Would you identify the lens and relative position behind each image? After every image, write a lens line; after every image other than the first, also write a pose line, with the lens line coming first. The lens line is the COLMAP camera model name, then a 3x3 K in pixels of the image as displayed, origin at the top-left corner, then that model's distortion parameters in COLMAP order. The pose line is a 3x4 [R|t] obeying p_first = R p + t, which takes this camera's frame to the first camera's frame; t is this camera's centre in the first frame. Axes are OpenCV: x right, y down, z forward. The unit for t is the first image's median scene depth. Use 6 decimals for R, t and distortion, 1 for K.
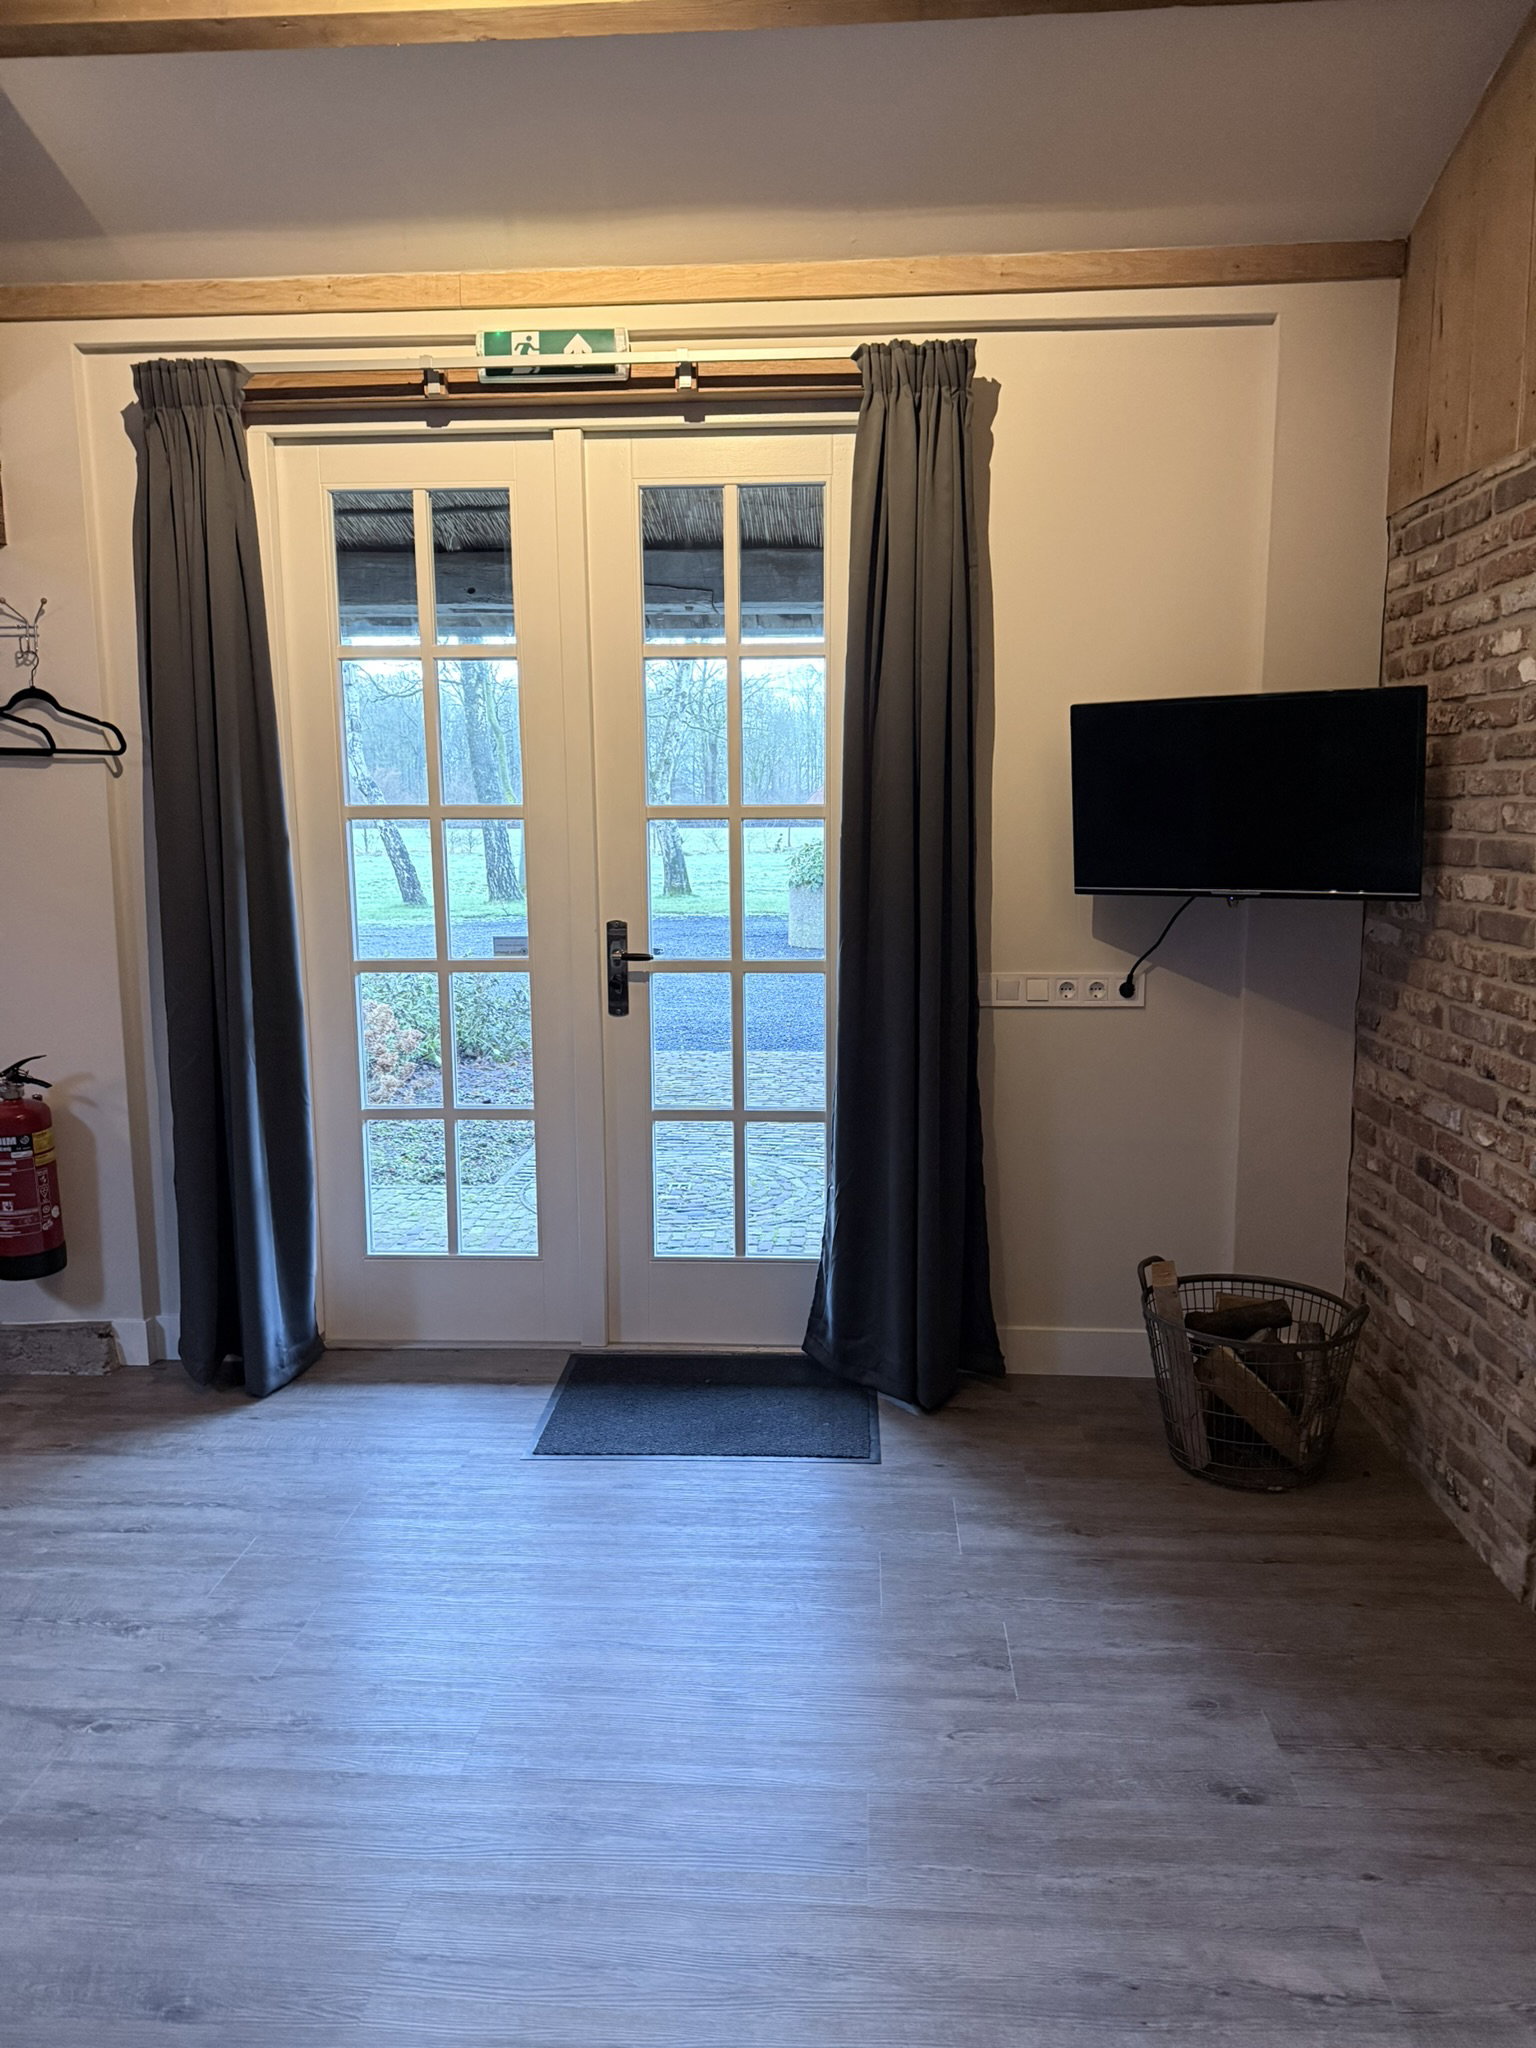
lens RADIAL K [[1439.4, 0, 771.4], [0, 1439.4, 1022.1], [0, 0, 1]] dist [0.065818, -0.093271]
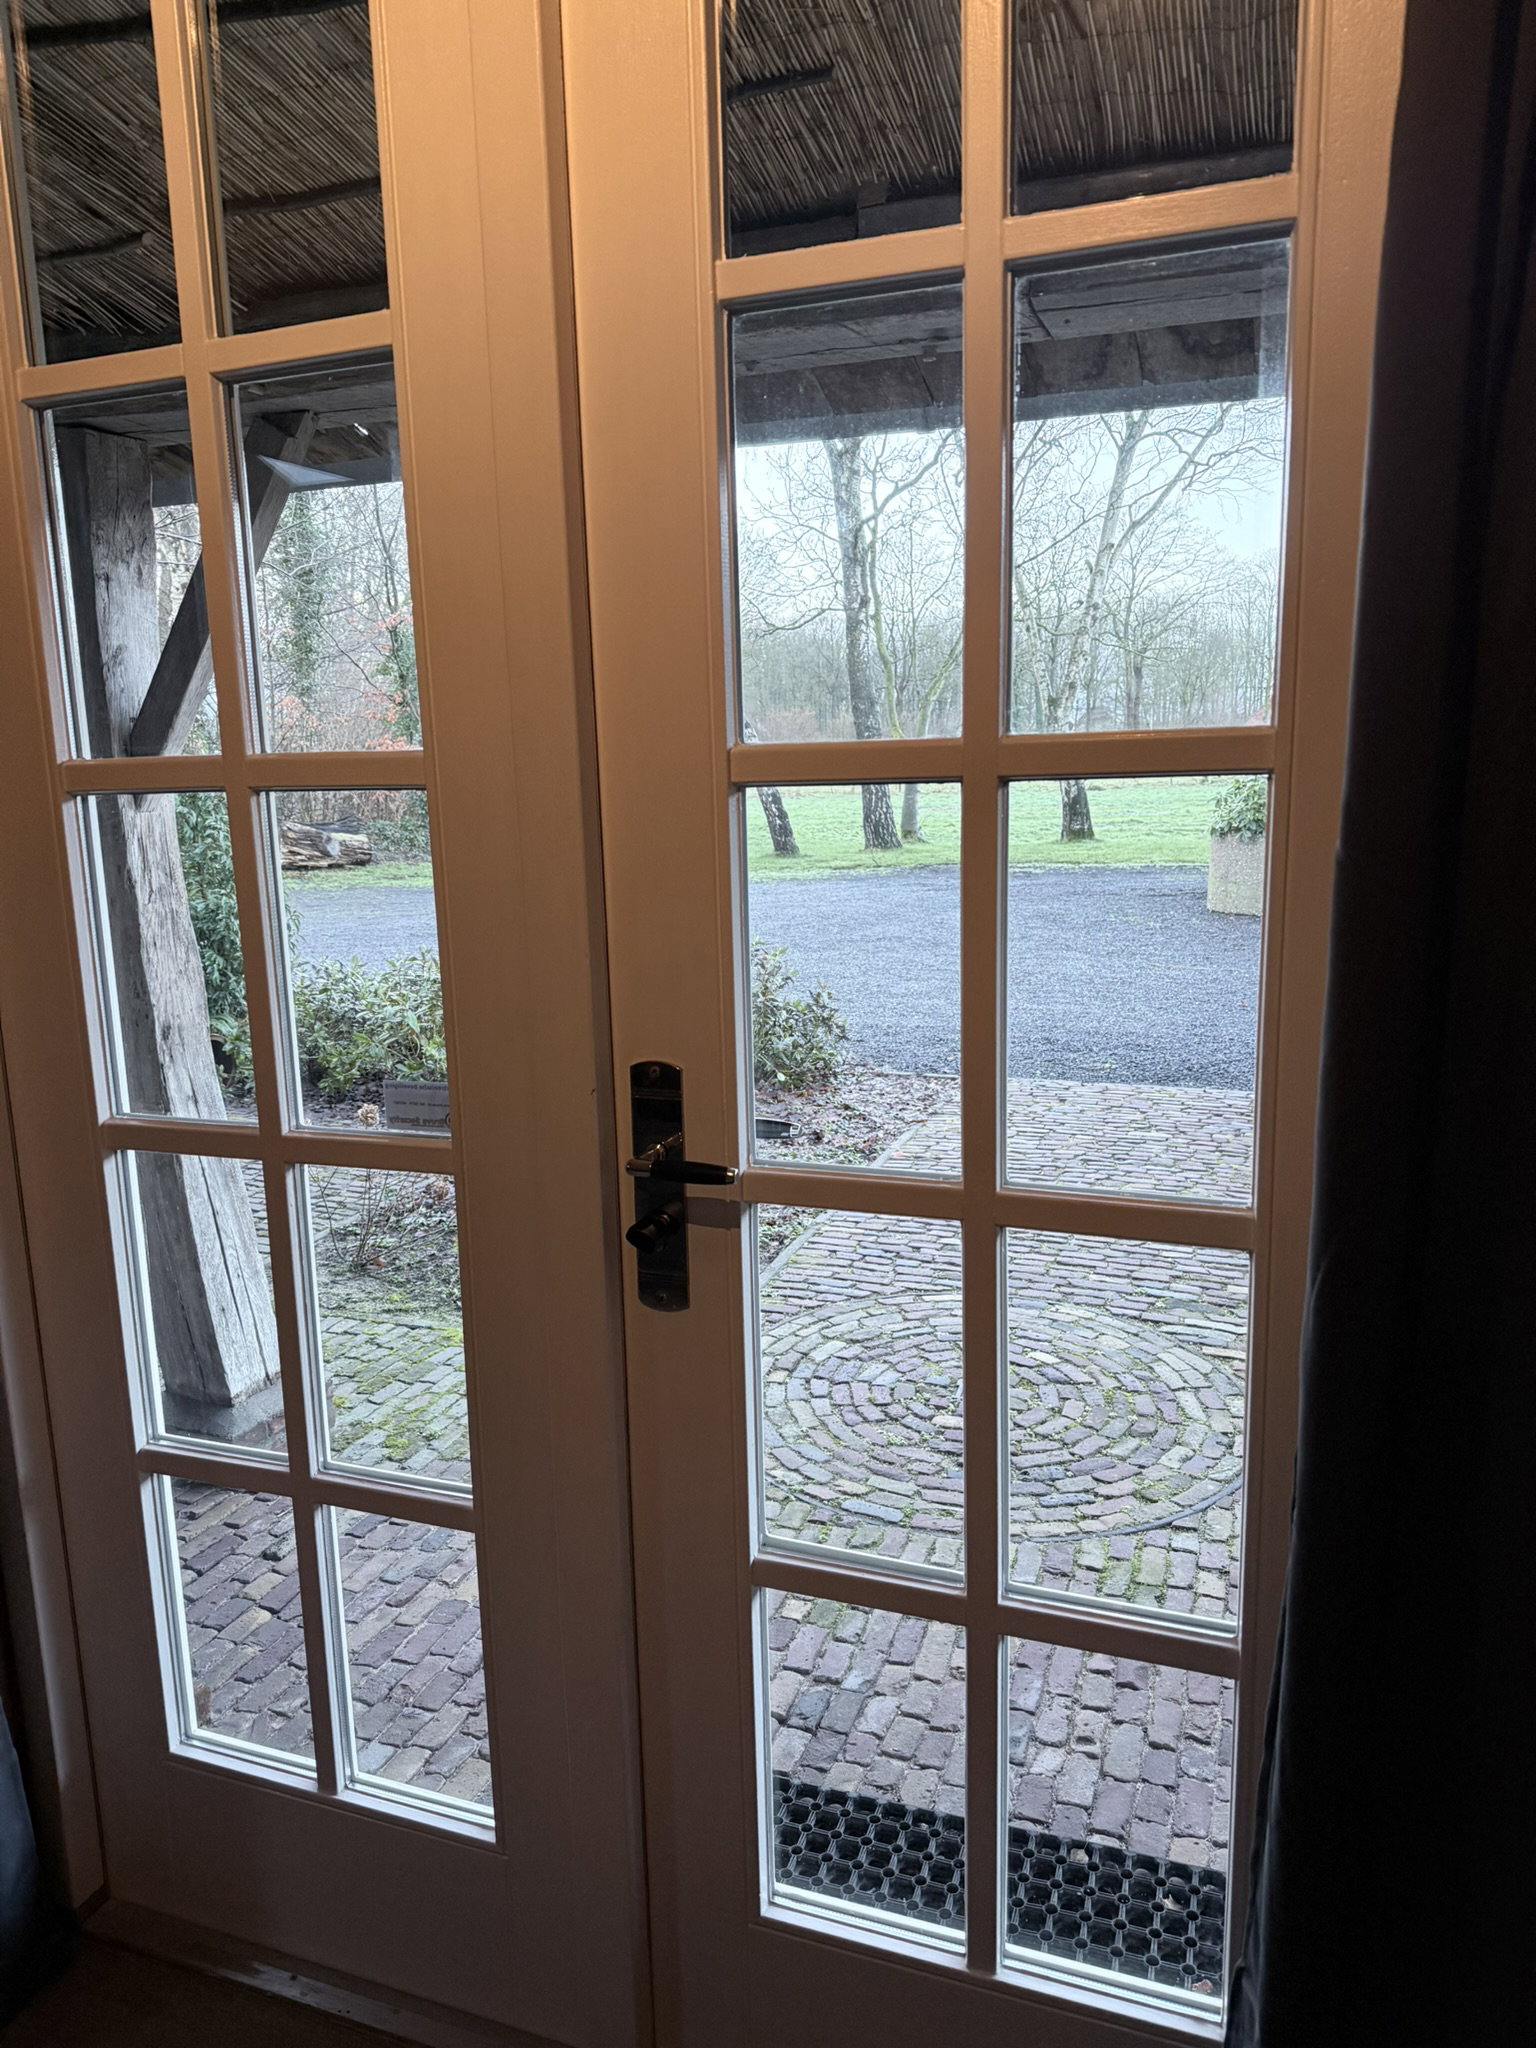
lens RADIAL K [[1396.9, 0, 747.0], [0, 1396.9, 1032.2], [0, 0, 1]] dist [0.054472, -0.000670]
pose [[0.952973, 0.036632, -0.300832, 0.021711], [-0.019463, 0.998016, 0.059874, -0.099250], [0.302429, -0.051204, 0.951796, 0.660197]]
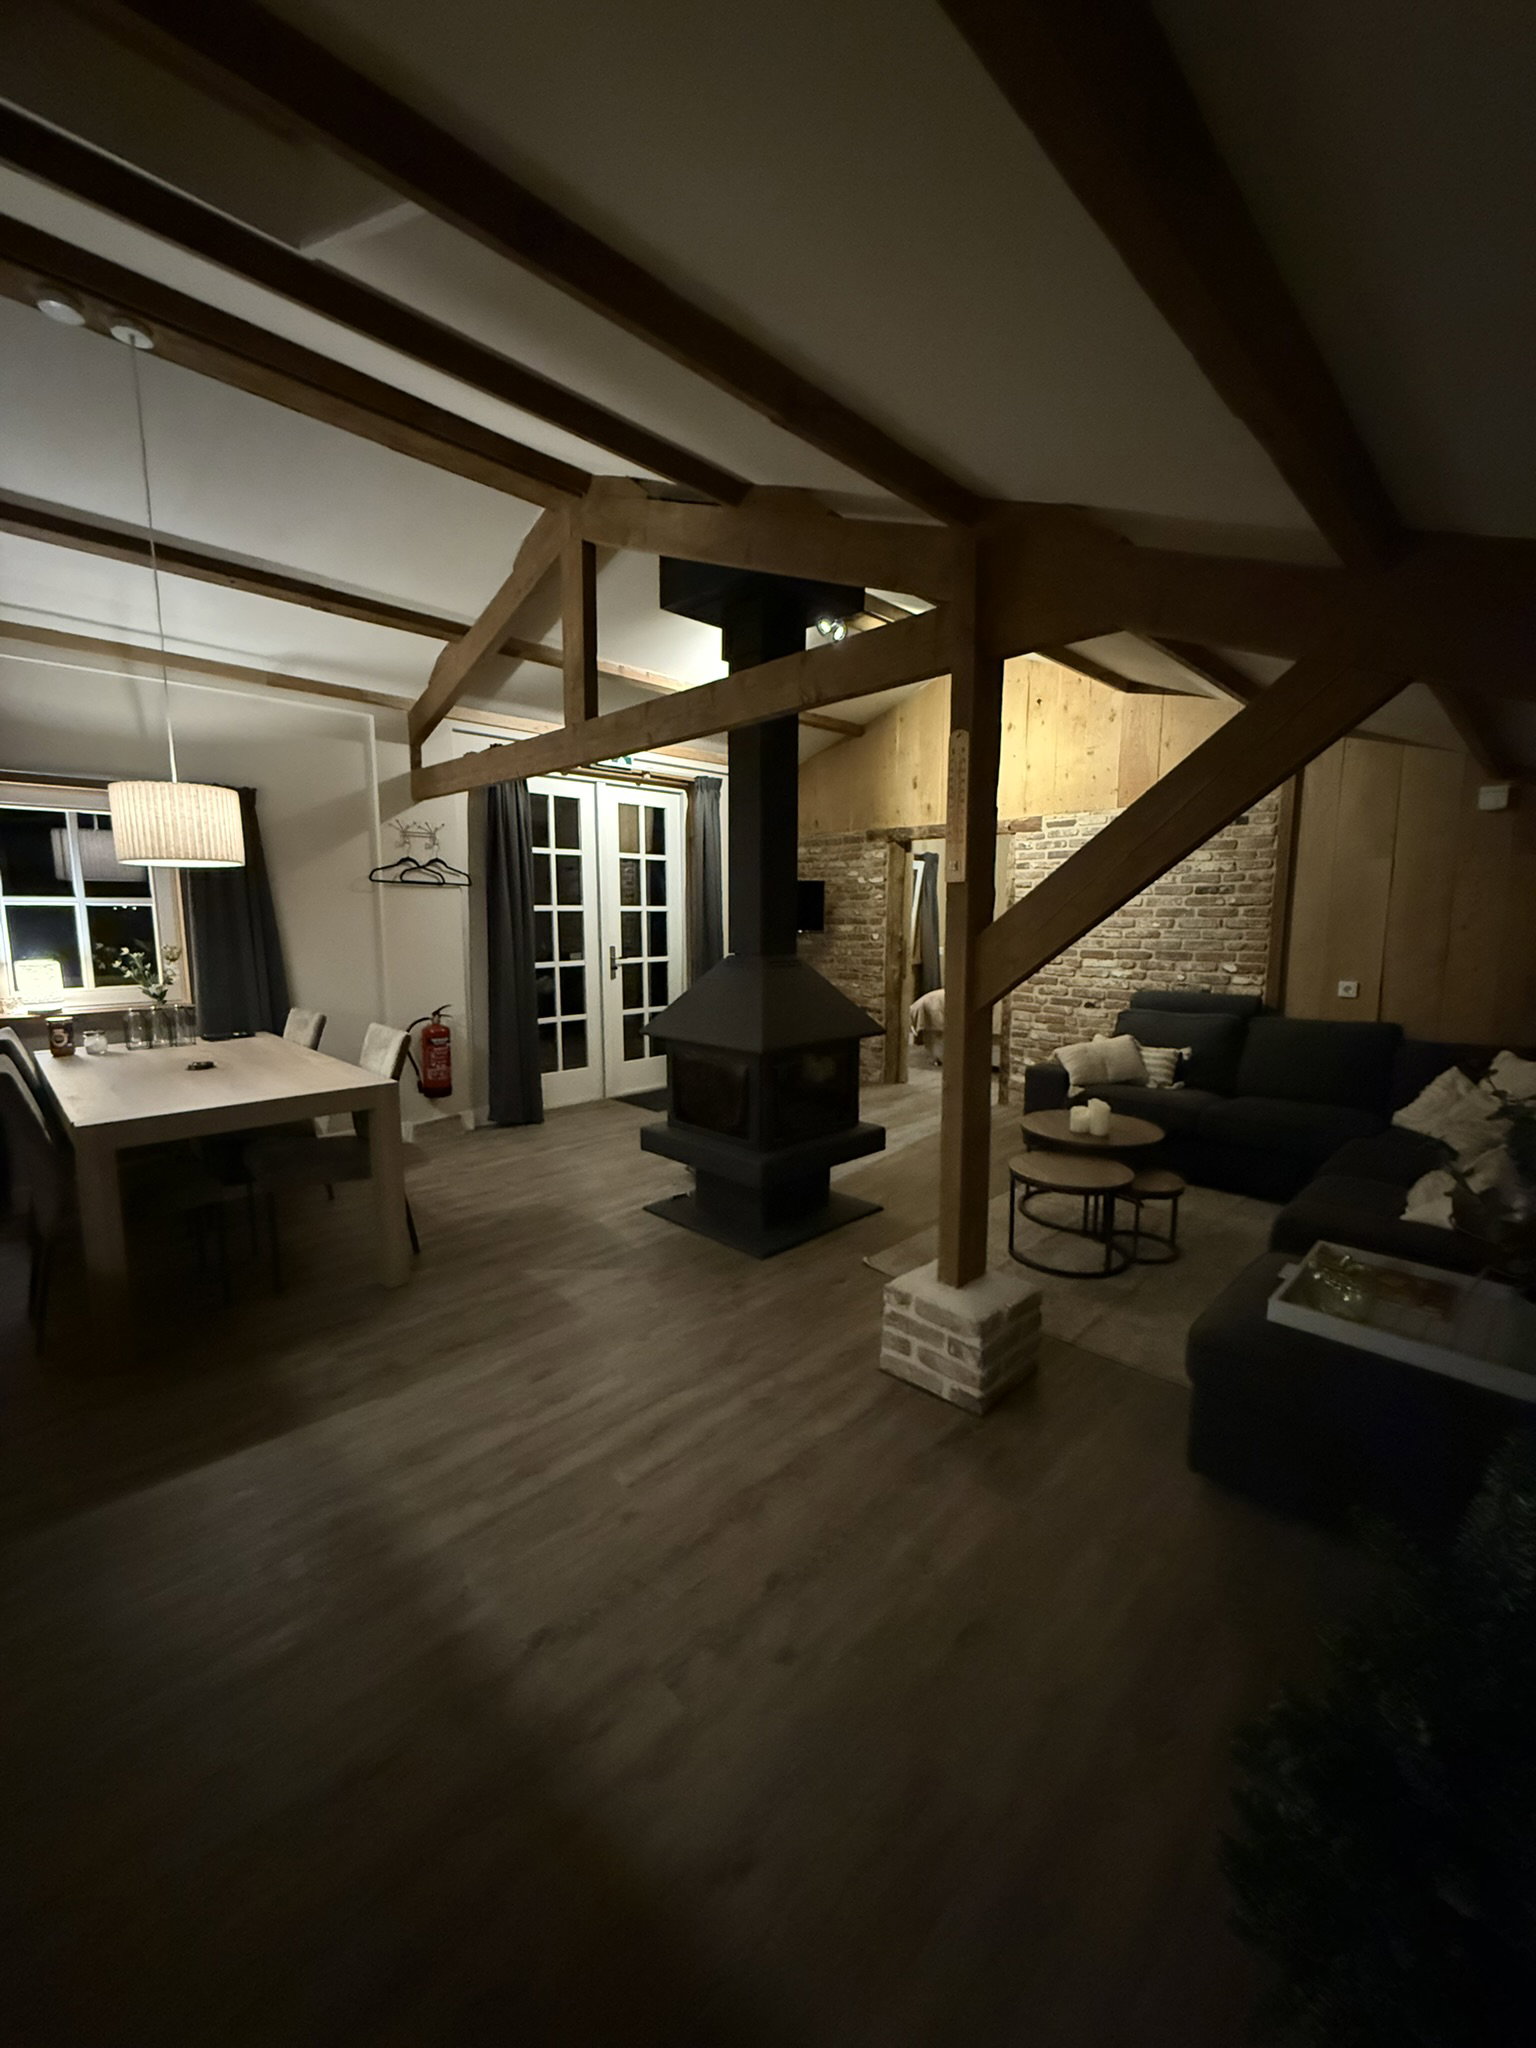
lens RADIAL K [[830.6, 0, 775.8], [0, 830.6, 1021.5], [0, 0, 1]] dist [0.011723, 0.000364]
pose [[0.654707, -0.094471, 0.749956, -1.151850], [0.101354, 0.994171, 0.036753, 0.052325], [-0.749057, 0.051949, 0.660466, -0.346533]]
